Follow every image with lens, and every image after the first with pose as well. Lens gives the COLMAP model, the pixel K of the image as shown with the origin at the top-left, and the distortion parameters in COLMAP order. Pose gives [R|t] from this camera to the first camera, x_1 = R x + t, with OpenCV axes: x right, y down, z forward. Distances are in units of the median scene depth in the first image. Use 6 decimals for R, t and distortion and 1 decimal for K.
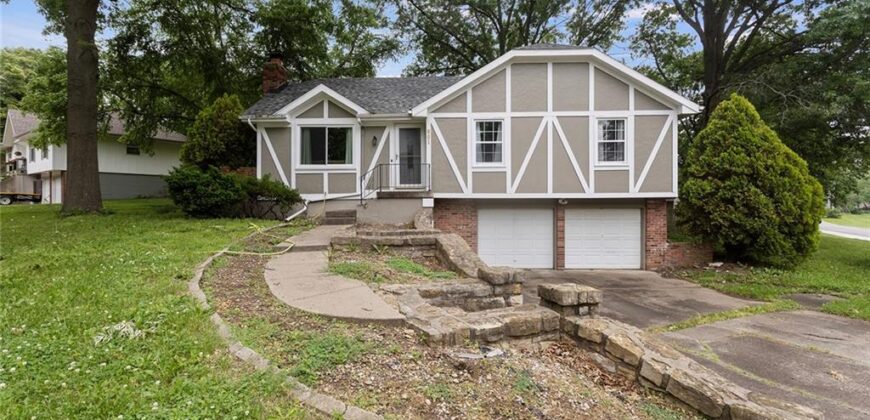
lens RADIAL K [[412.1, 0, 434.1], [0, 412.1, 218.5], [0, 0, 1]] dist [-0.000048, 0.001464]
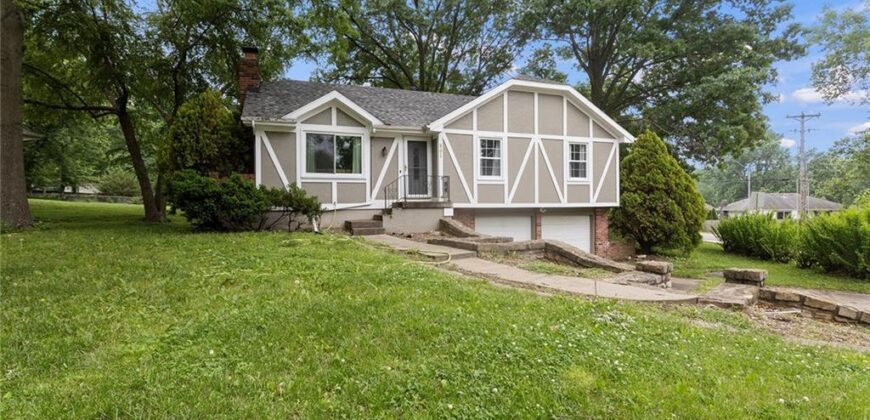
lens RADIAL K [[412.1, 0, 427.7], [0, 412.1, 229.0], [0, 0, 1]] dist [-0.000048, 0.001464]
pose [[0.926036, -0.023324, 0.376713, -0.454677], [0.020672, 0.999725, 0.011081, -0.006878], [-0.376868, -0.002473, 0.926264, 0.019857]]
